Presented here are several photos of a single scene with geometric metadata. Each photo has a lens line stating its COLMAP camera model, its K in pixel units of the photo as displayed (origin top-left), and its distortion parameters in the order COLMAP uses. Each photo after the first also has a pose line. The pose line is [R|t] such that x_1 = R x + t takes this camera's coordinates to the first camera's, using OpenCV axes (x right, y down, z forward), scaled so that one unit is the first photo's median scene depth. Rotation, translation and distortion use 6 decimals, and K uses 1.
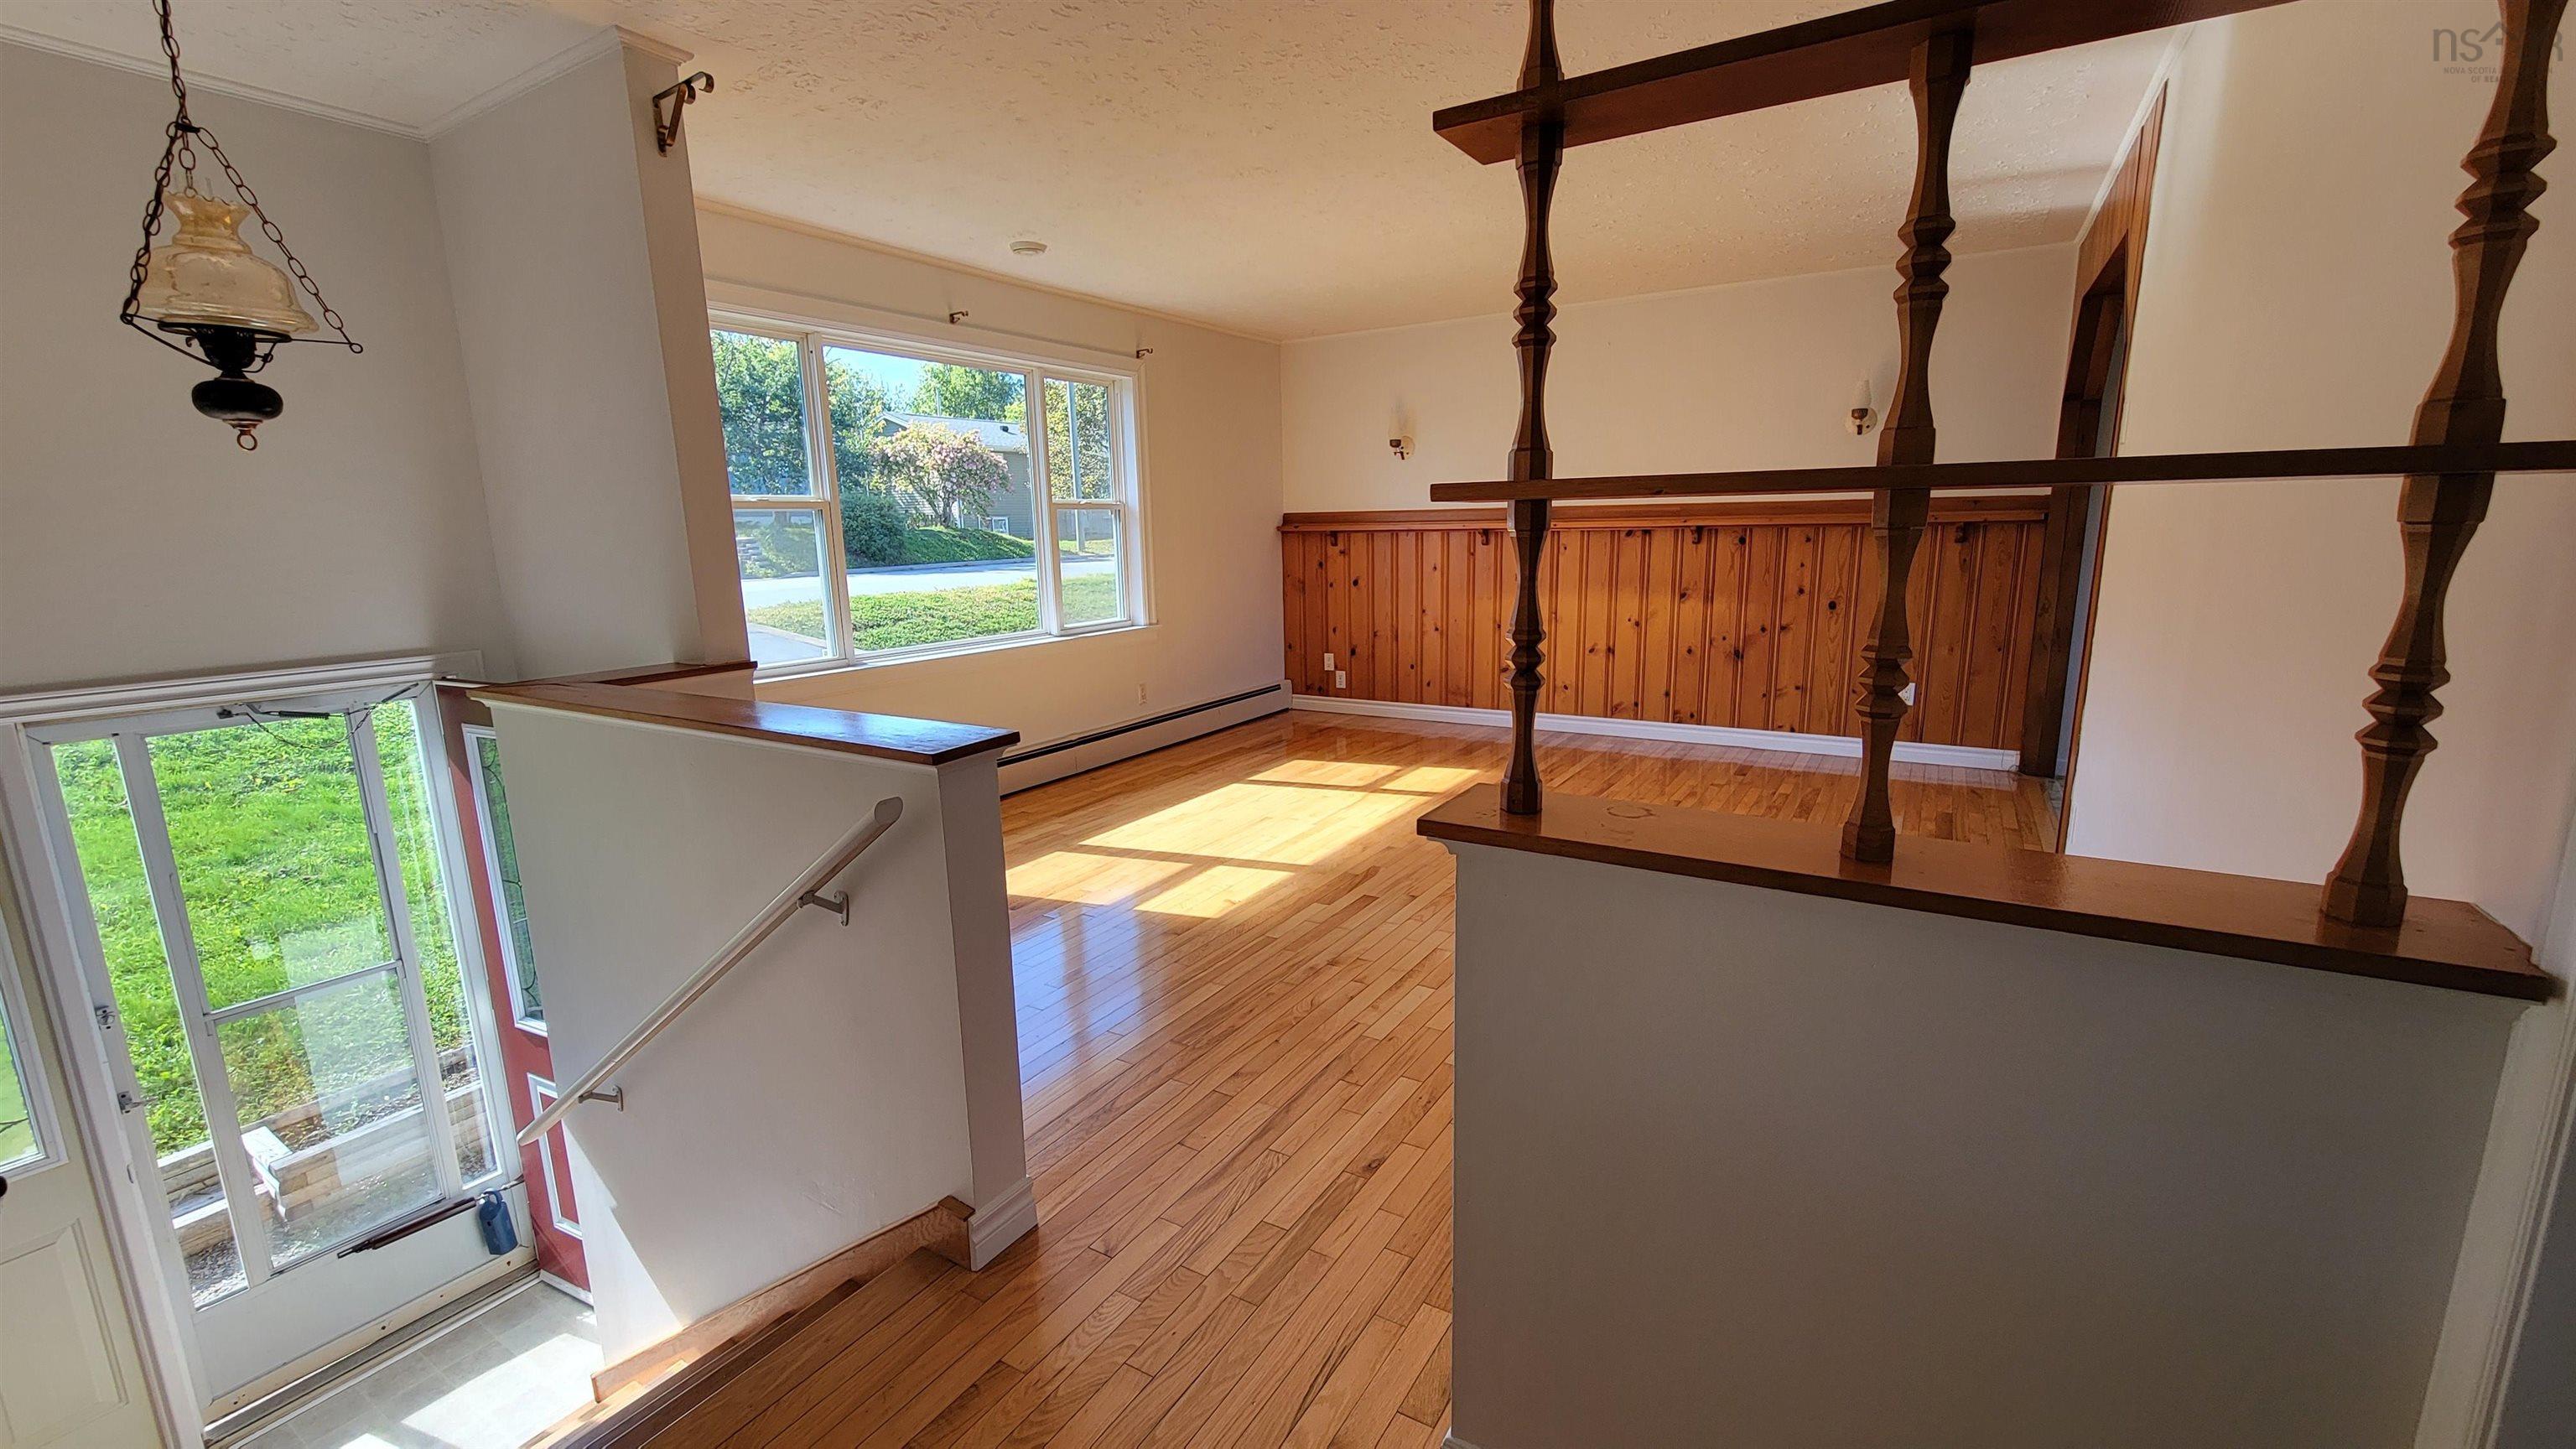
lens RADIAL K [[1050.0, 0, 1286.9], [0, 1050.0, 732.8], [0, 0, 1]] dist [-0.000235, -0.000425]
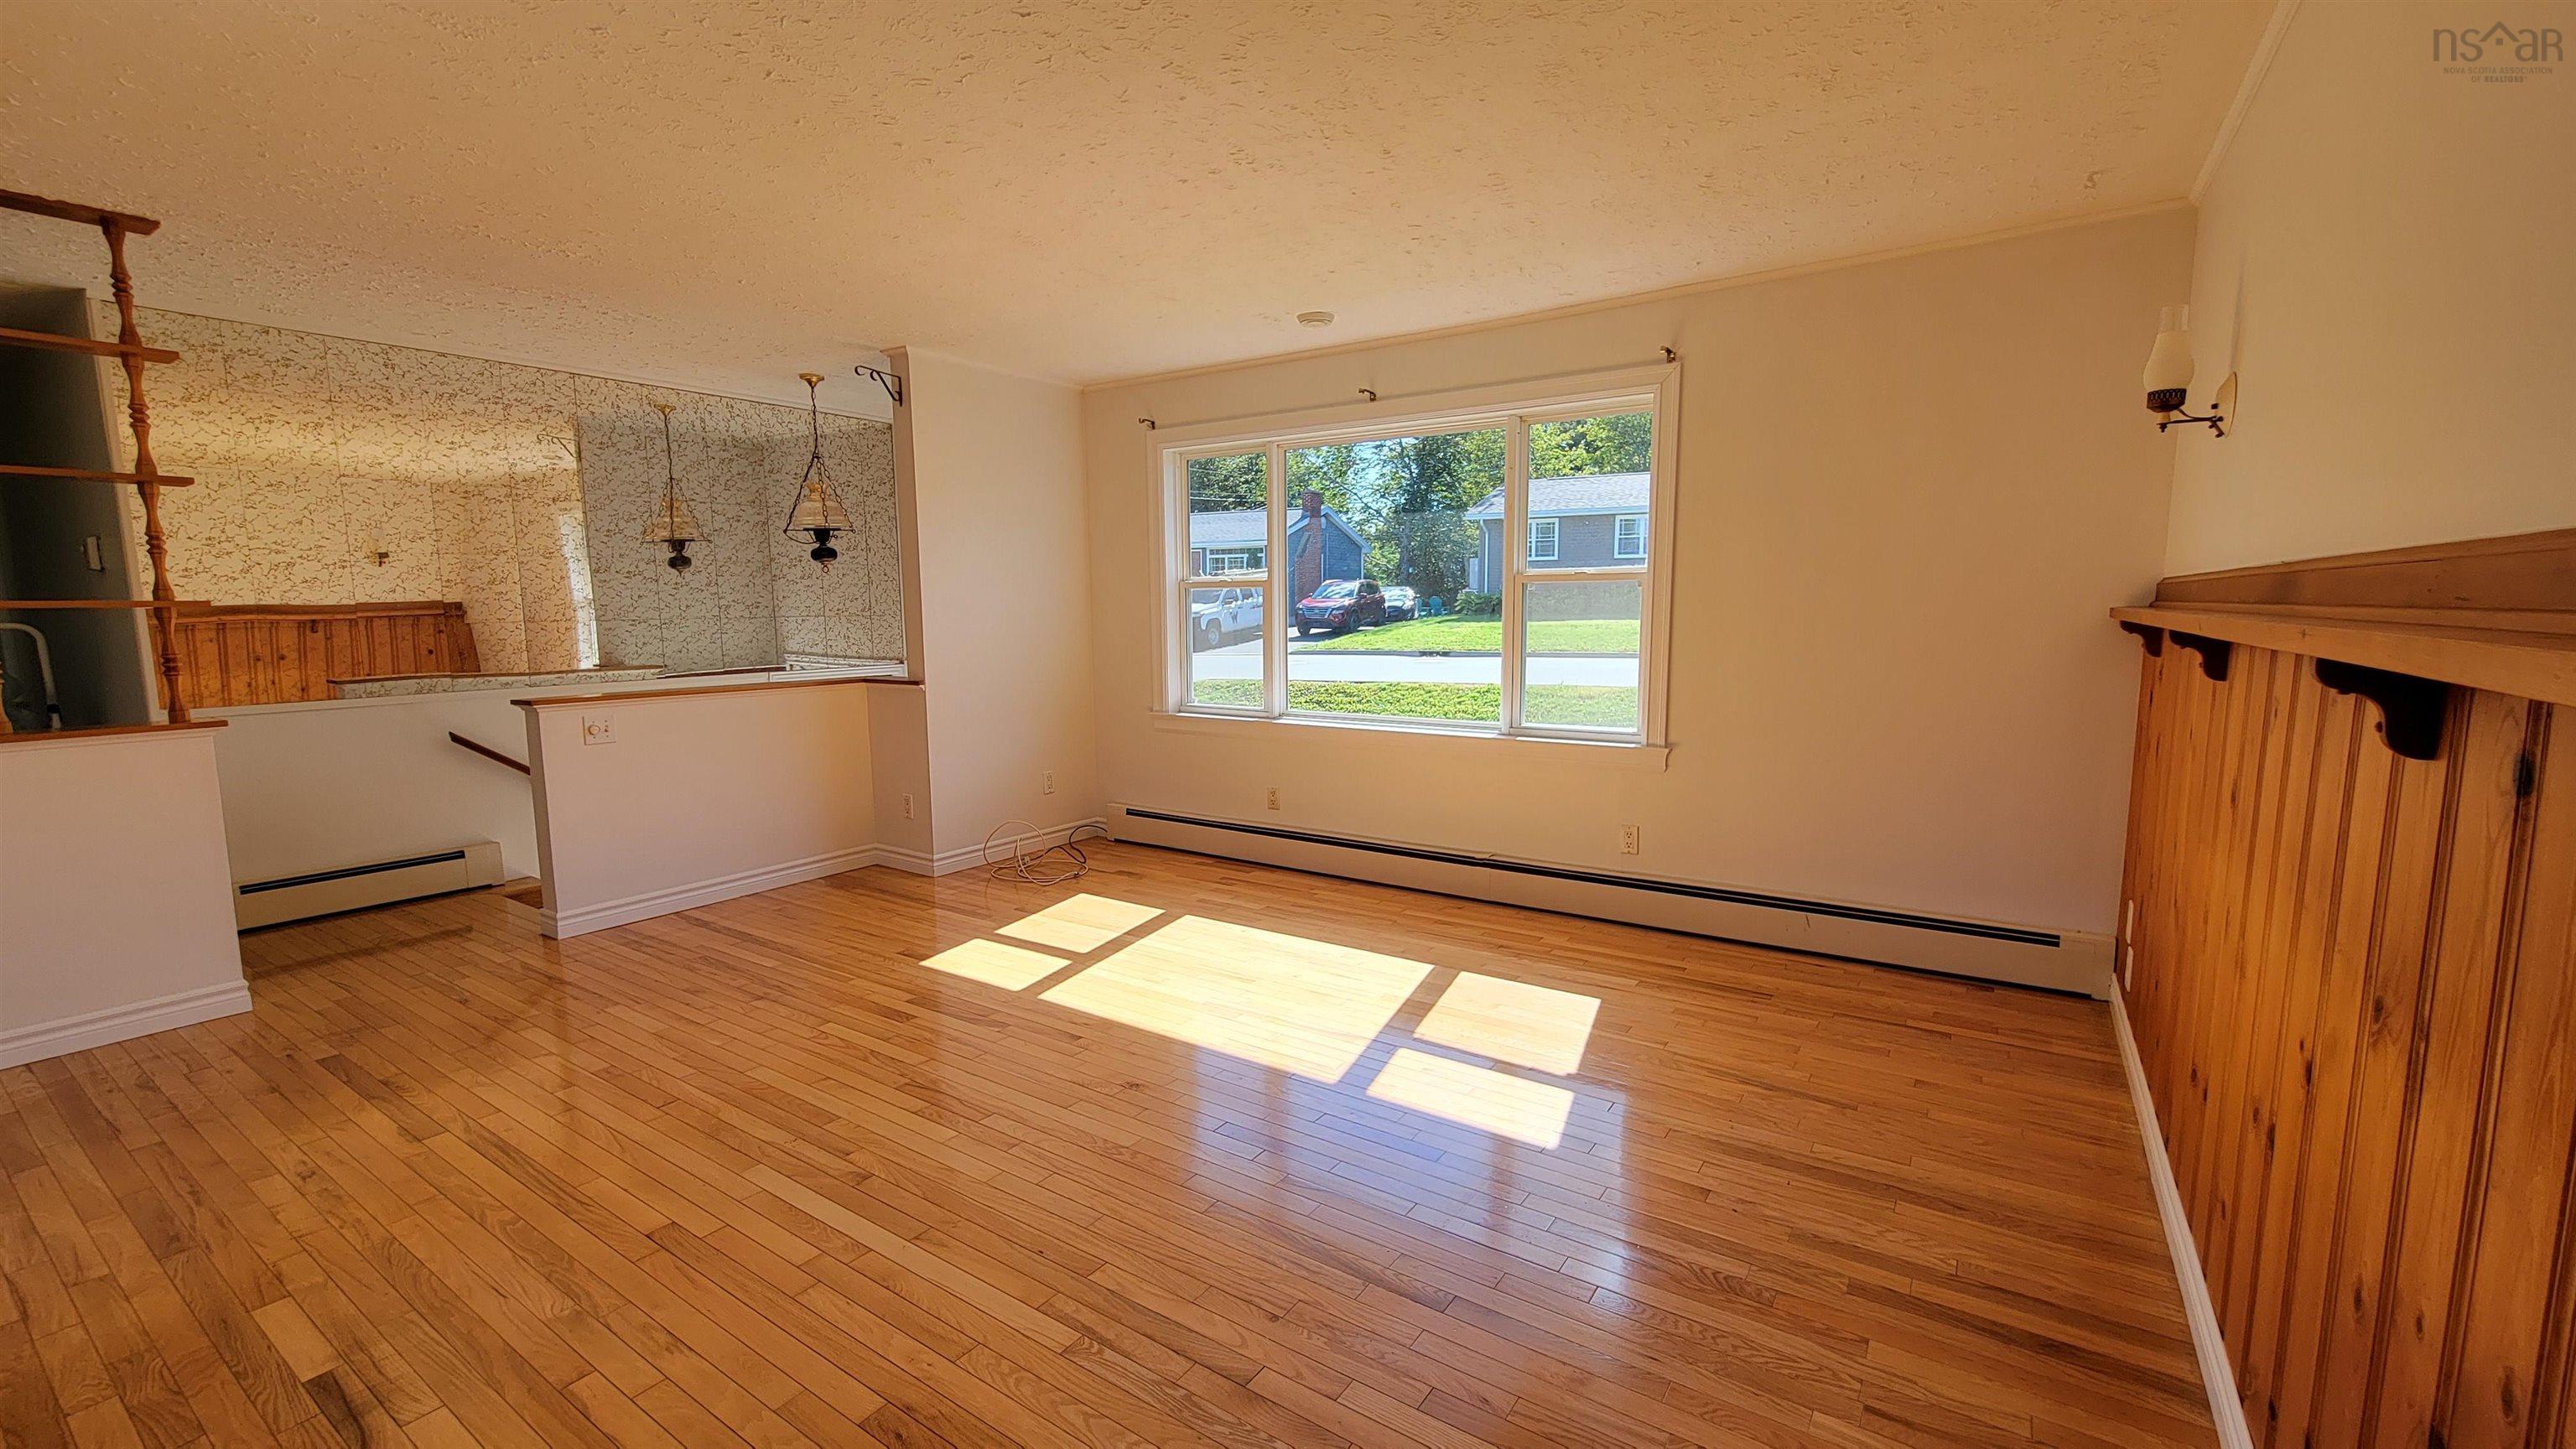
lens RADIAL K [[1050.0, 0, 1286.9], [0, 1050.0, 732.8], [0, 0, 1]] dist [-0.000235, -0.000425]
pose [[-0.044906, 0.136891, -0.989568, 0.825525], [-0.190389, 0.971239, 0.142996, -0.243471], [0.980681, 0.194824, -0.017552, 1.154376]]
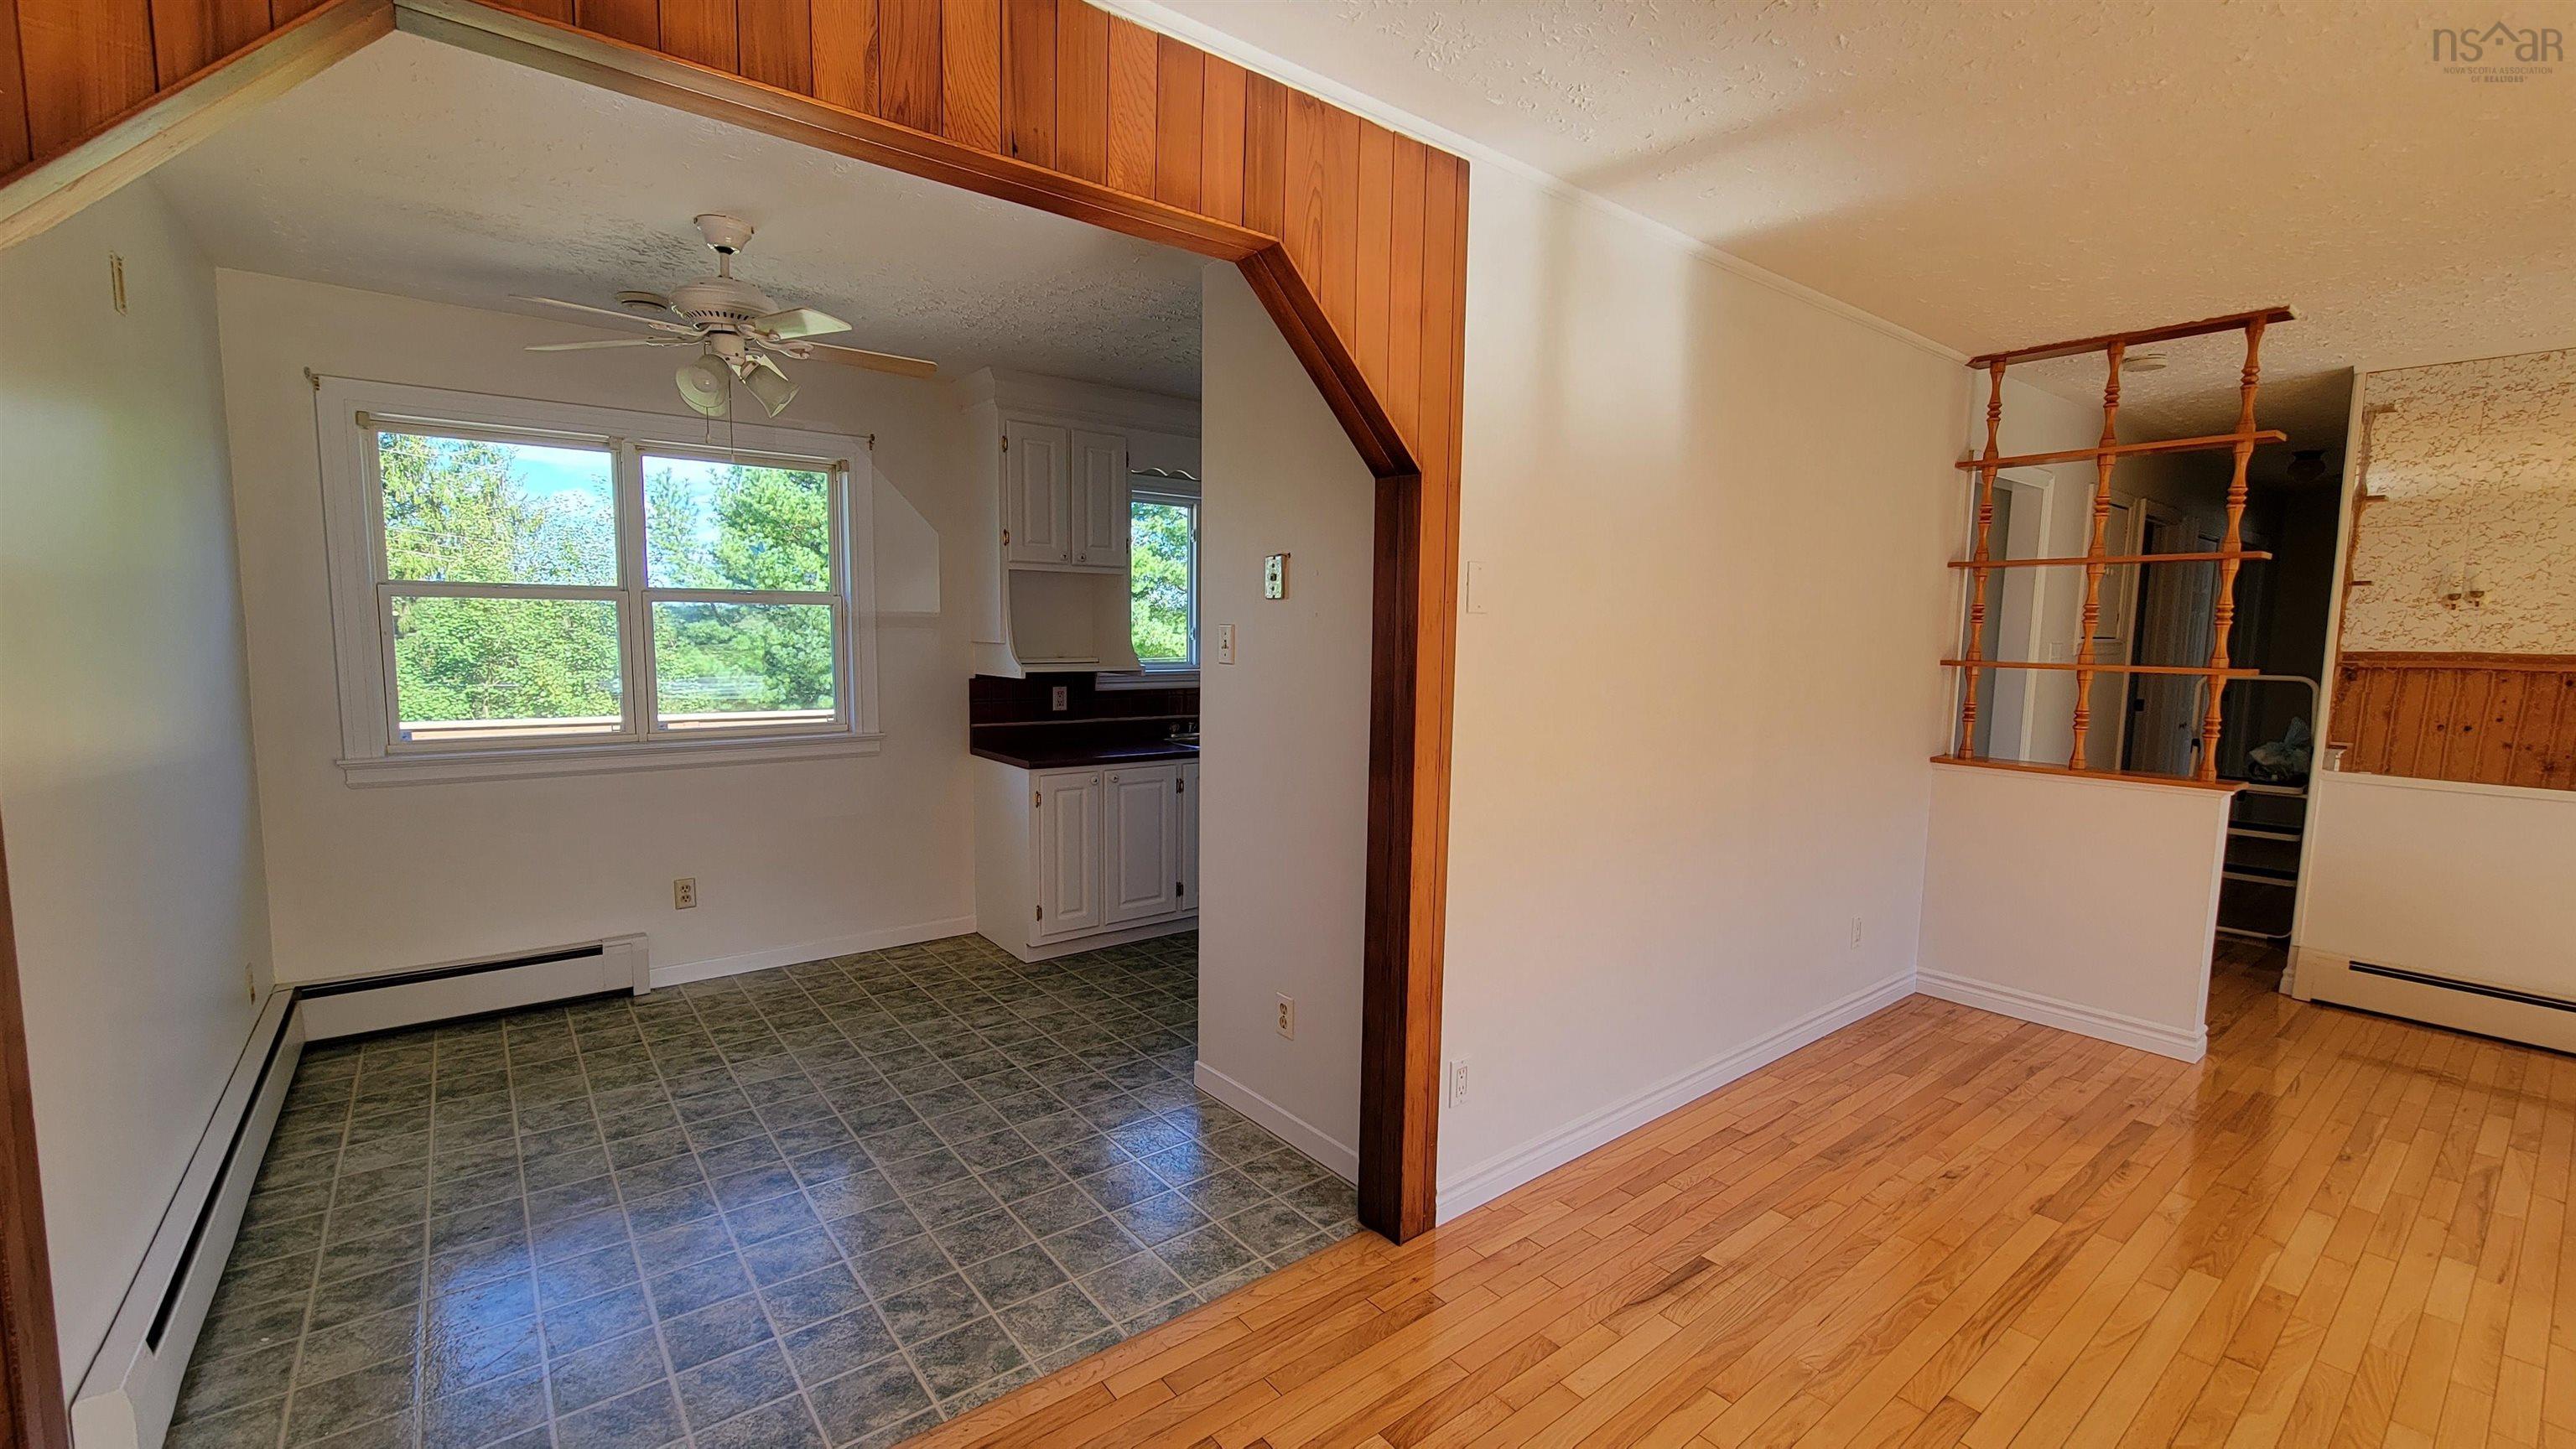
lens RADIAL K [[1050.0, 0, 1286.9], [0, 1050.0, 732.8], [0, 0, 1]] dist [-0.000235, -0.000425]
pose [[-0.938113, -0.032486, 0.344801, 0.477680], [0.069121, 0.957999, 0.278318, -0.304446], [-0.339361, 0.284927, -0.896466, 1.323354]]
